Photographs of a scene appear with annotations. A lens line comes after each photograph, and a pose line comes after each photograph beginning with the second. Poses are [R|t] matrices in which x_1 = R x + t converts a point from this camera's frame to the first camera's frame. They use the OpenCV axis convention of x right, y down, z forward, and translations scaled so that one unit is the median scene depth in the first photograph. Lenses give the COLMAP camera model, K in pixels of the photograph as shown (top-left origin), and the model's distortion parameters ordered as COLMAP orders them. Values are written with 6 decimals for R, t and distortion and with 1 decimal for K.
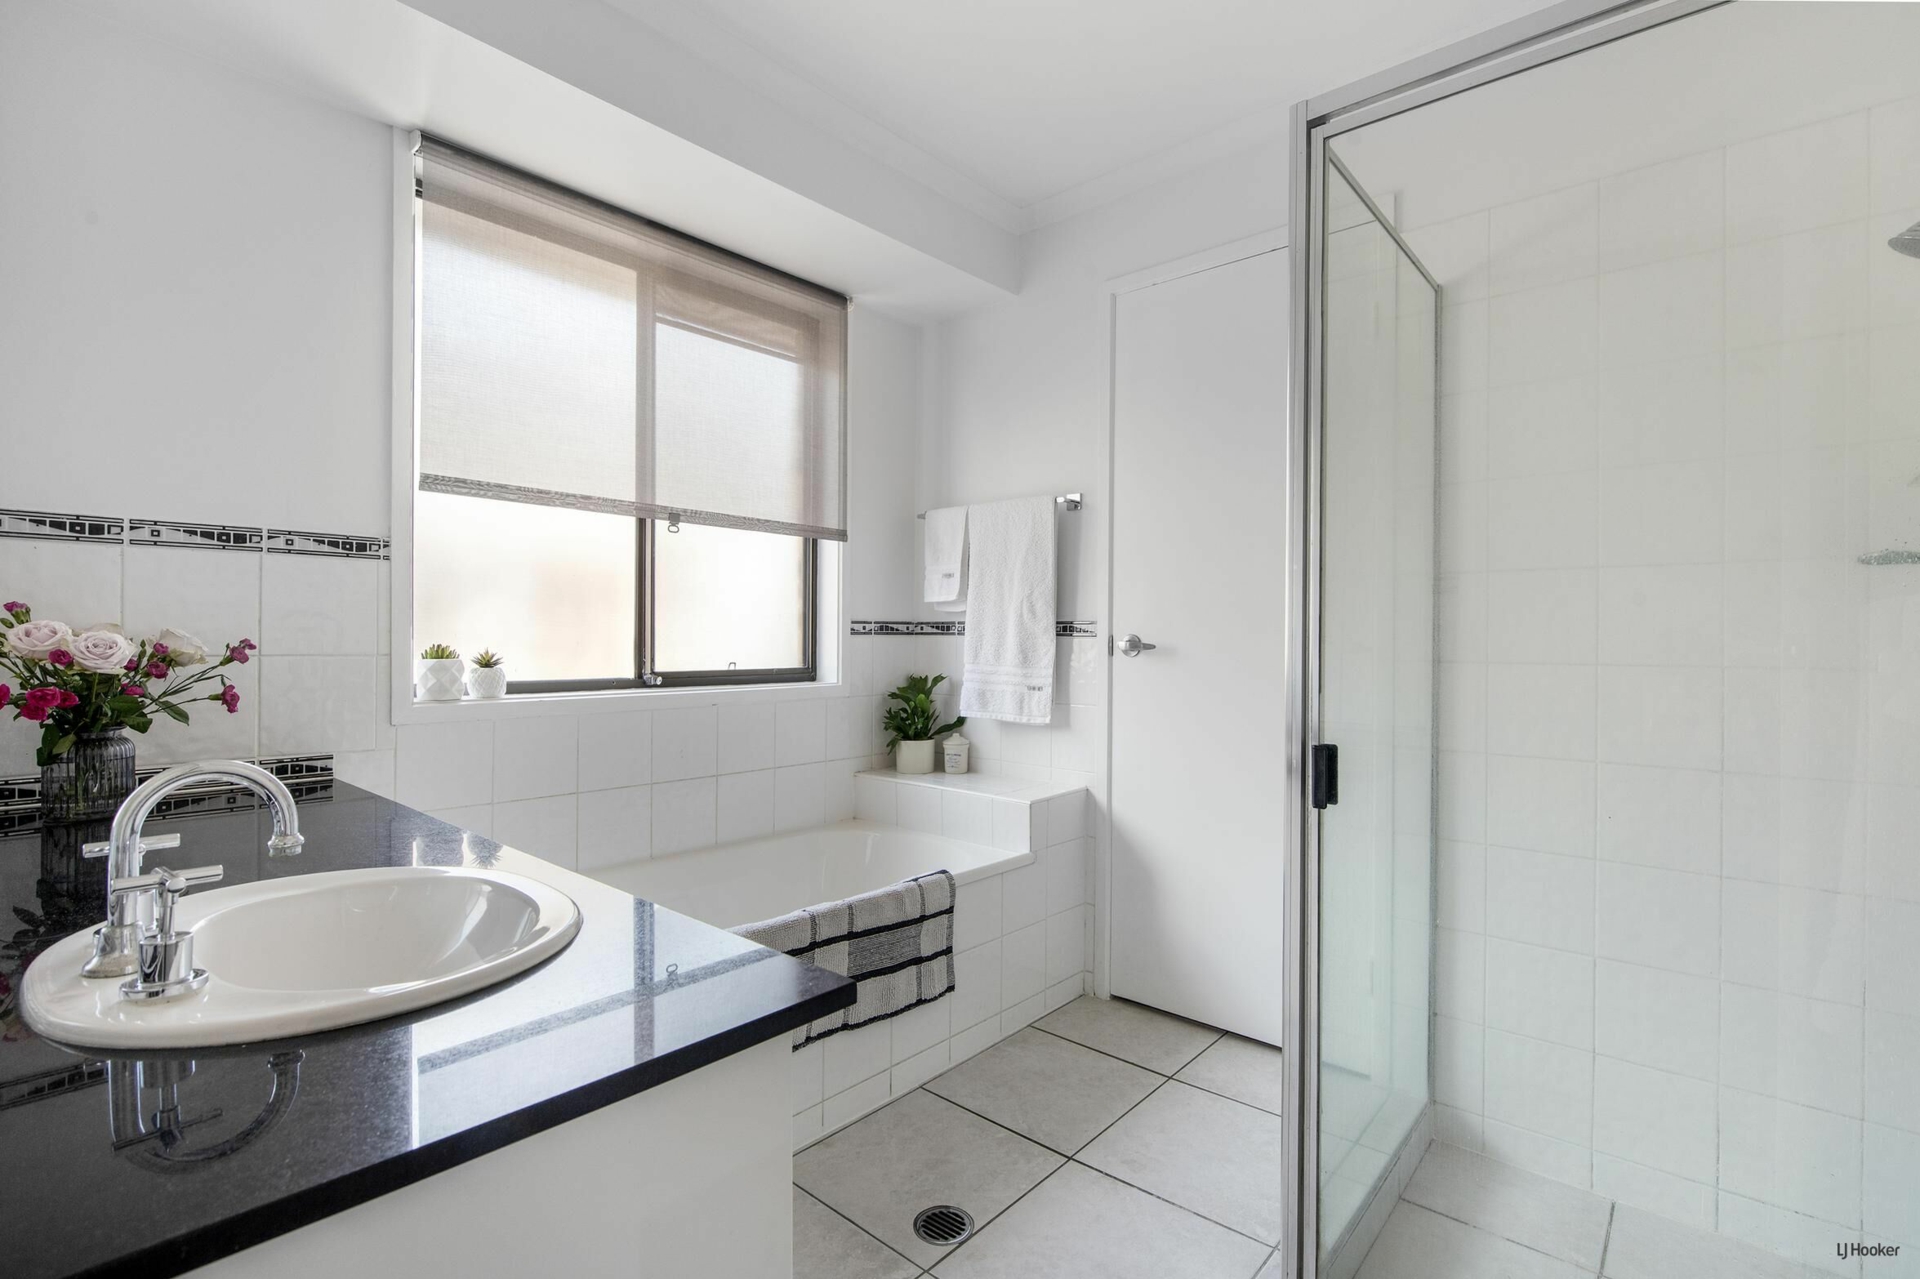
lens RADIAL K [[878.1, 0, 960.0], [0, 878.1, 639.5], [0, 0, 1]] dist [-0.000189, -0.000056]
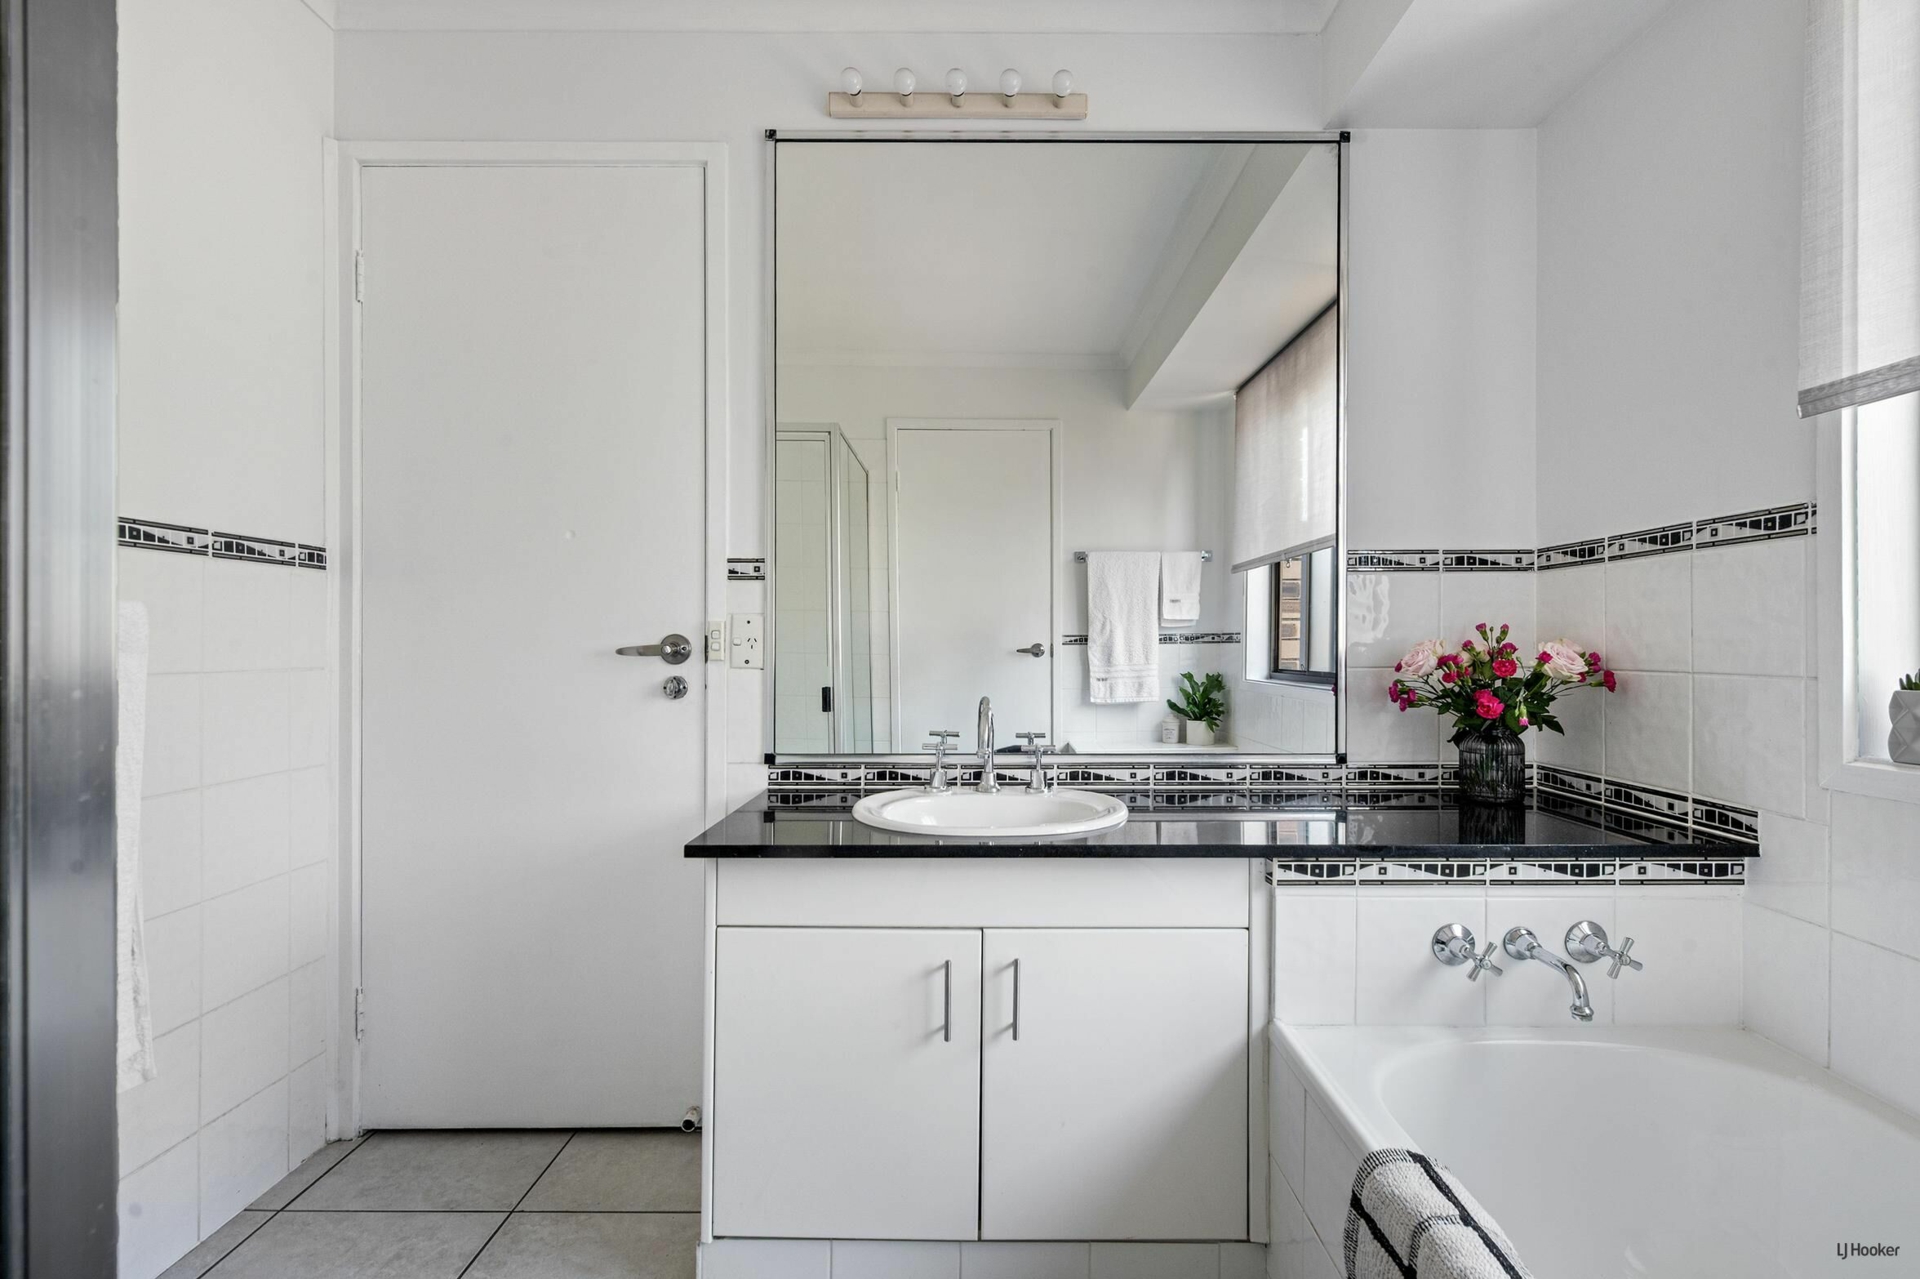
lens RADIAL K [[878.1, 0, 960.0], [0, 878.1, 639.5], [0, 0, 1]] dist [-0.000189, -0.000056]
pose [[-0.756199, -0.010216, -0.654262, 0.278663], [-0.007536, 0.999948, -0.006904, -0.002369], [0.654298, -0.000290, -0.756237, 1.155490]]
